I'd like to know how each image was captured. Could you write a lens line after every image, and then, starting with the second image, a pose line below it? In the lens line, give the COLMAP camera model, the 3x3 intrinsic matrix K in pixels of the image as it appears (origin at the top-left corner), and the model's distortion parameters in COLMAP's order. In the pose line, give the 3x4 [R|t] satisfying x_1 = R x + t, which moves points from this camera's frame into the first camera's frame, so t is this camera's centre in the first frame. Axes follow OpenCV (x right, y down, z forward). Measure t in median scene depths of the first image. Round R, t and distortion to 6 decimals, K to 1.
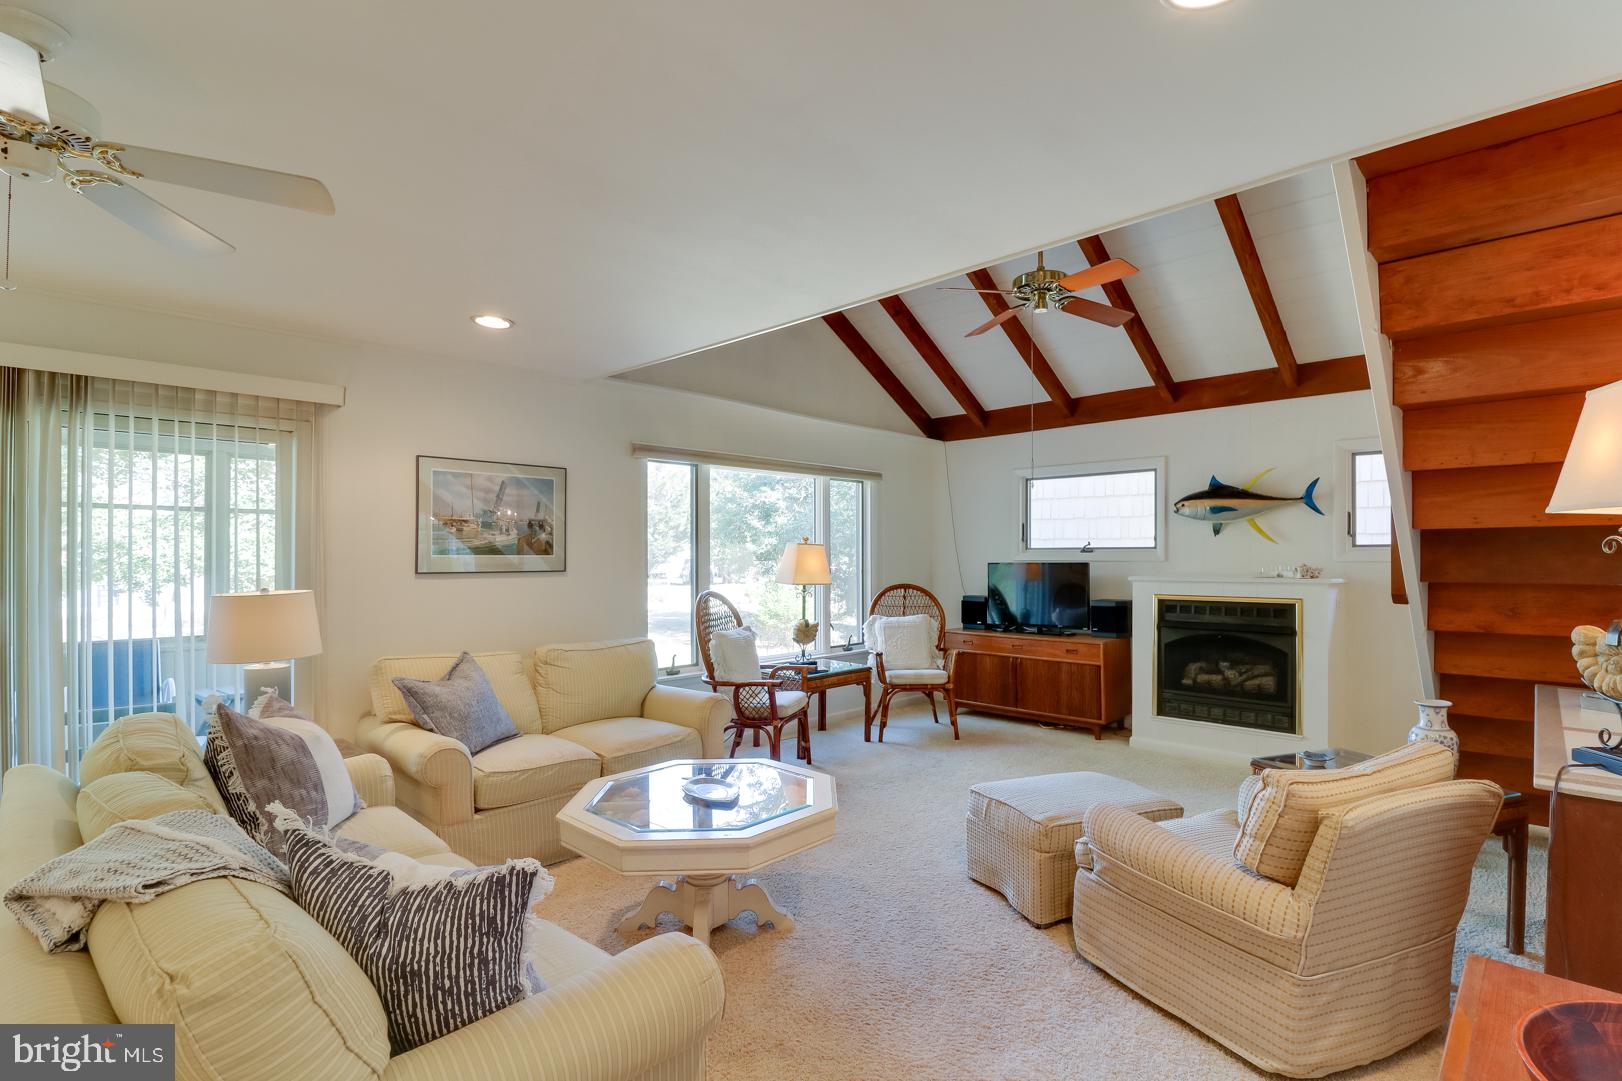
lens RADIAL K [[754.9, 0, 836.2], [0, 754.9, 547.4], [0, 0, 1]] dist [0.014145, -0.000248]
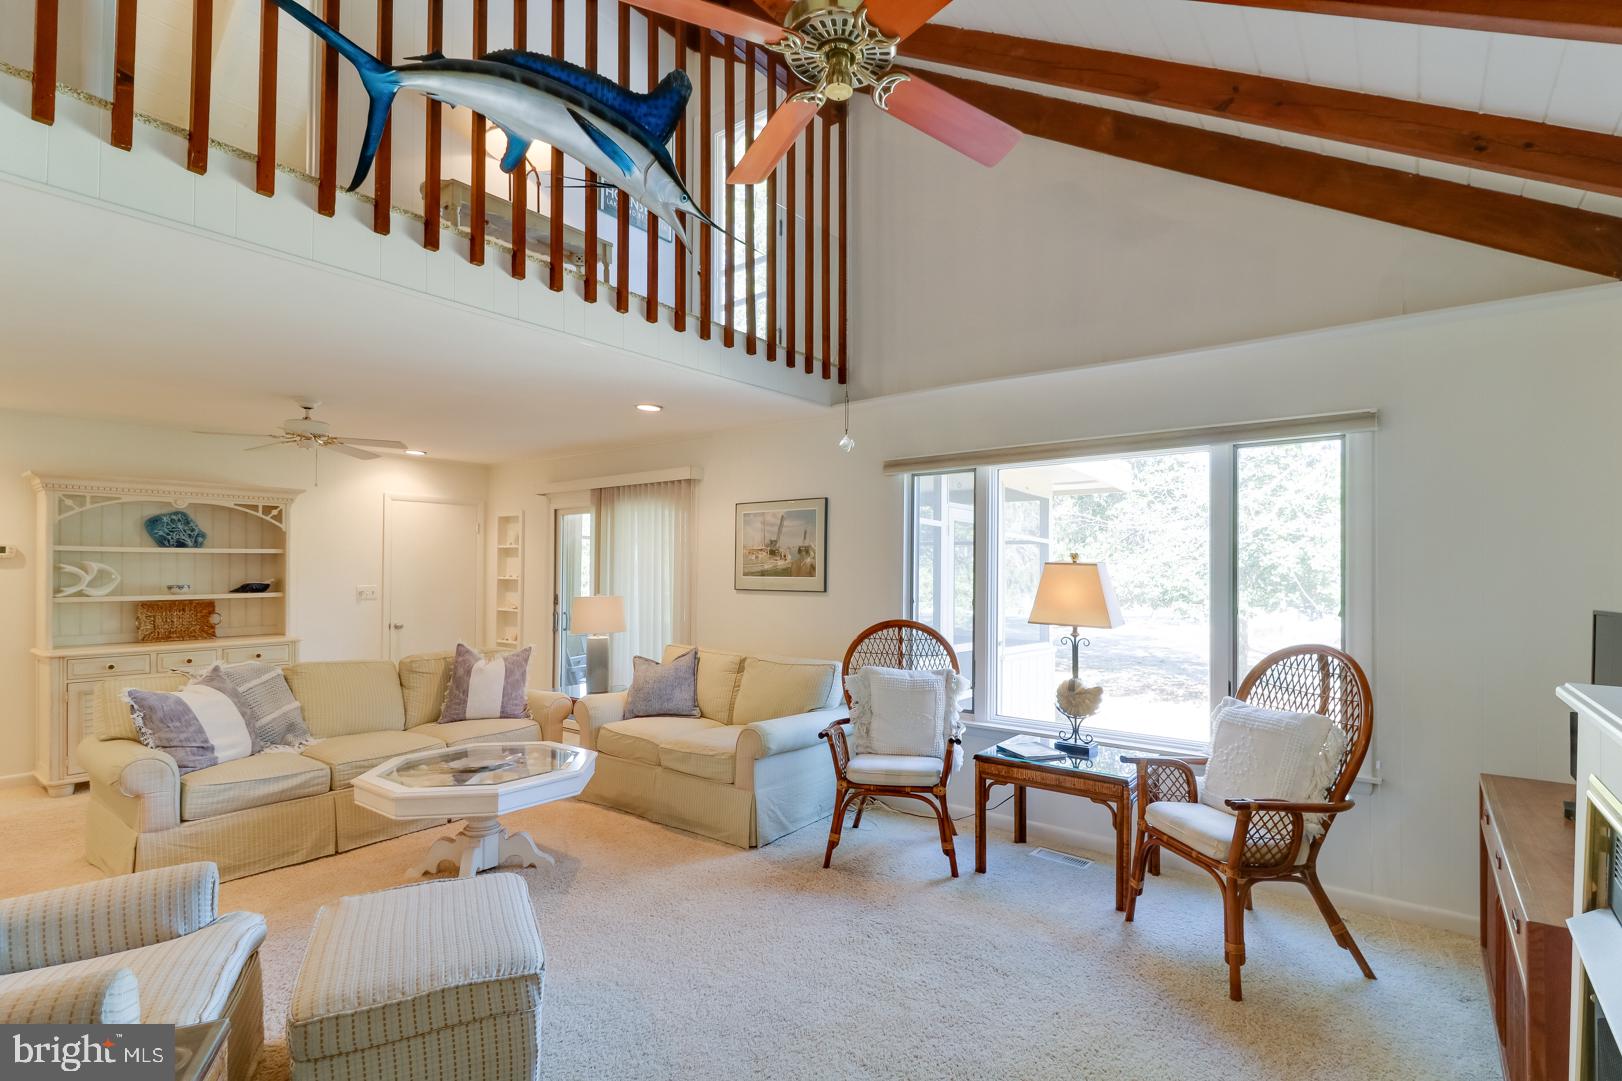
lens RADIAL K [[754.9, 0, 836.2], [0, 754.9, 547.4], [0, 0, 1]] dist [0.014145, -0.000248]
pose [[0.122067, -0.044570, -0.991521, 0.729572], [-0.002573, 0.998974, -0.045222, 0.016744], [0.992519, 0.008072, 0.121827, 0.897763]]
